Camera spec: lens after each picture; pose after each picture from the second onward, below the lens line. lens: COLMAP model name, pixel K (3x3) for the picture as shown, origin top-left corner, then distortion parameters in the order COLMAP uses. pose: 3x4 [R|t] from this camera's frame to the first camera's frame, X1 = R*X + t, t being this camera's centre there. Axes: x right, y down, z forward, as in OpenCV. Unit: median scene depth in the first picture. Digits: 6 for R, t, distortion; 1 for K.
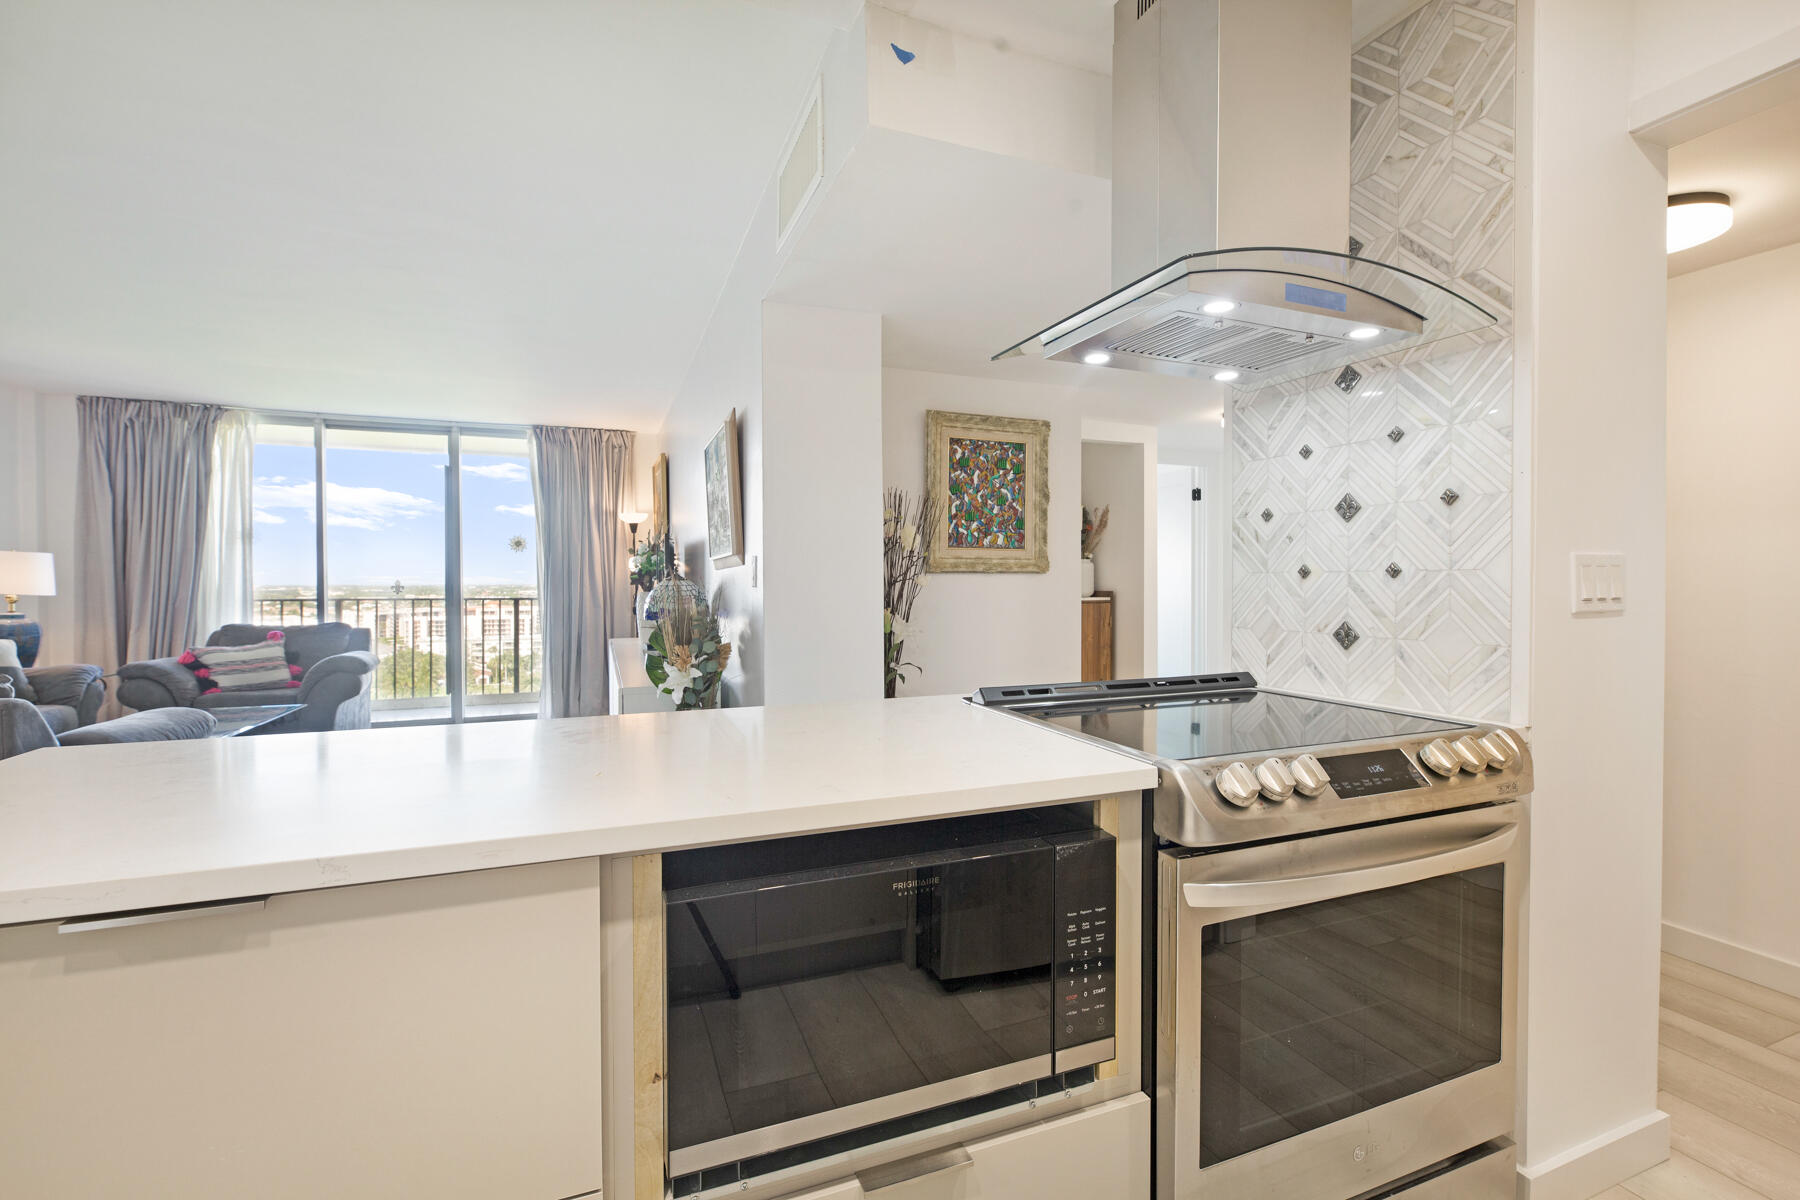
lens RADIAL K [[793.5, 0, 905.1], [0, 793.5, 589.4], [0, 0, 1]] dist [0.004077, -0.002461]
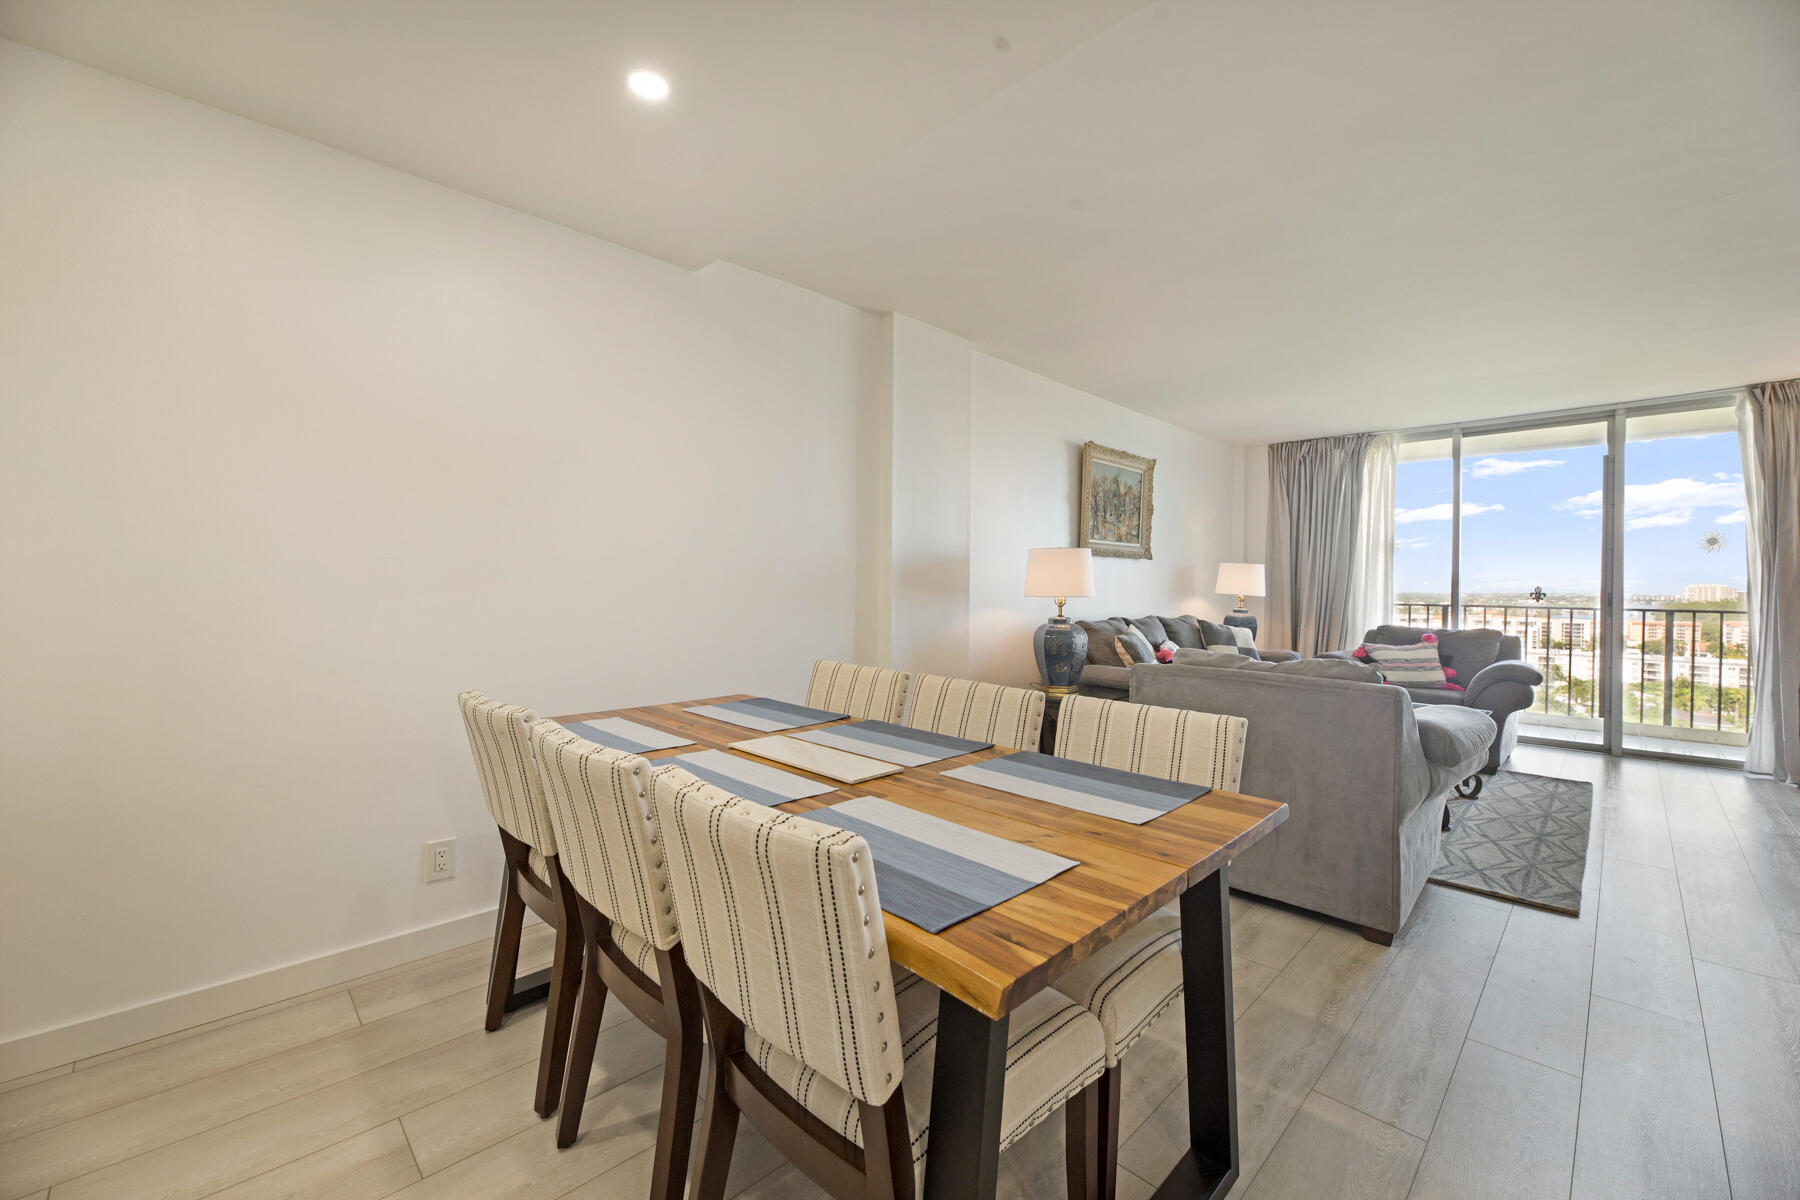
lens RADIAL K [[721.6, 0, 906.0], [0, 721.6, 591.1], [0, 0, 1]] dist [-0.000620, -0.002649]
pose [[0.401292, 0.010910, -0.915885, -0.276008], [-0.017746, 0.999834, 0.004134, 0.005762], [0.915778, 0.014595, 0.401419, -0.036283]]
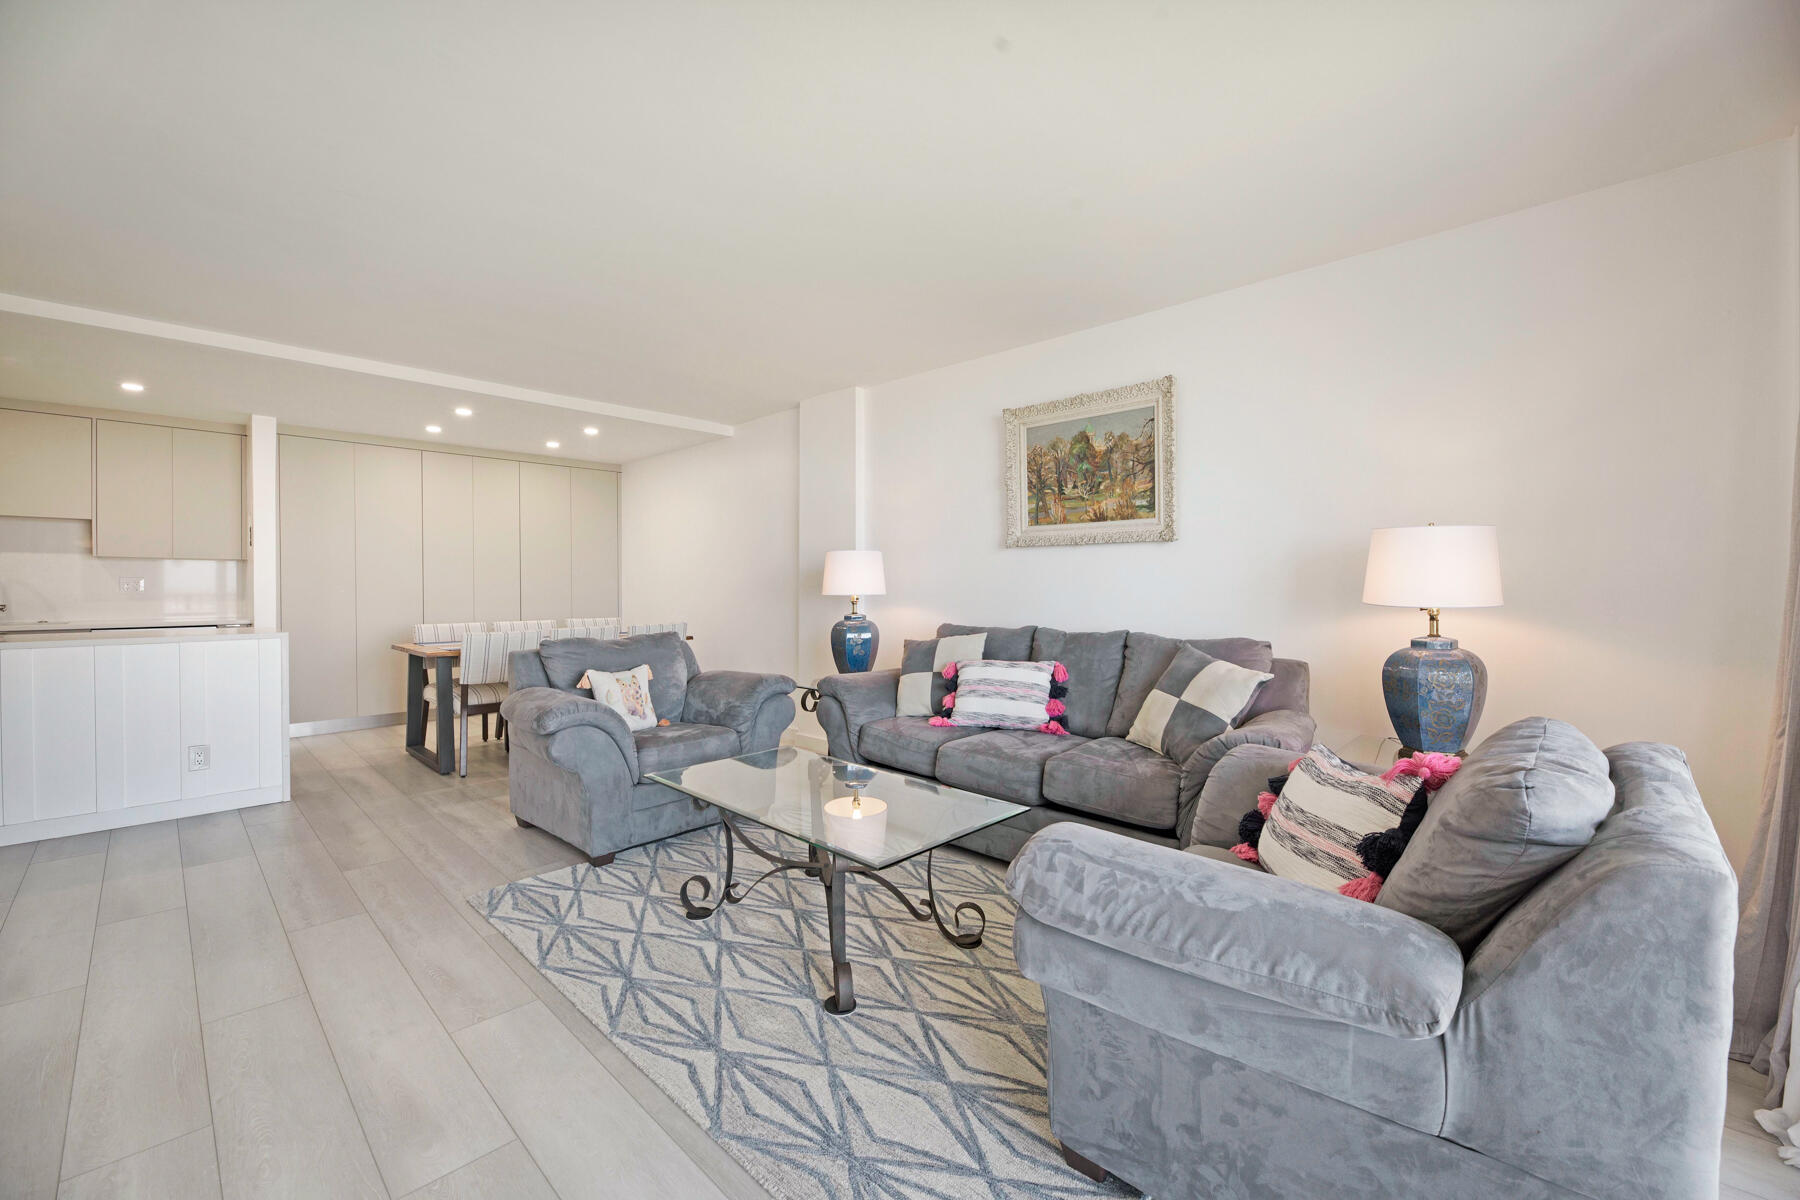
lens RADIAL K [[721.6, 0, 904.0], [0, 721.6, 595.5], [0, 0, 1]] dist [-0.000620, -0.002649]
pose [[-0.906555, 0.004102, -0.422068, -0.736641], [-0.005780, 0.999738, 0.022130, -0.011449], [0.422048, 0.022502, -0.906294, 1.652389]]
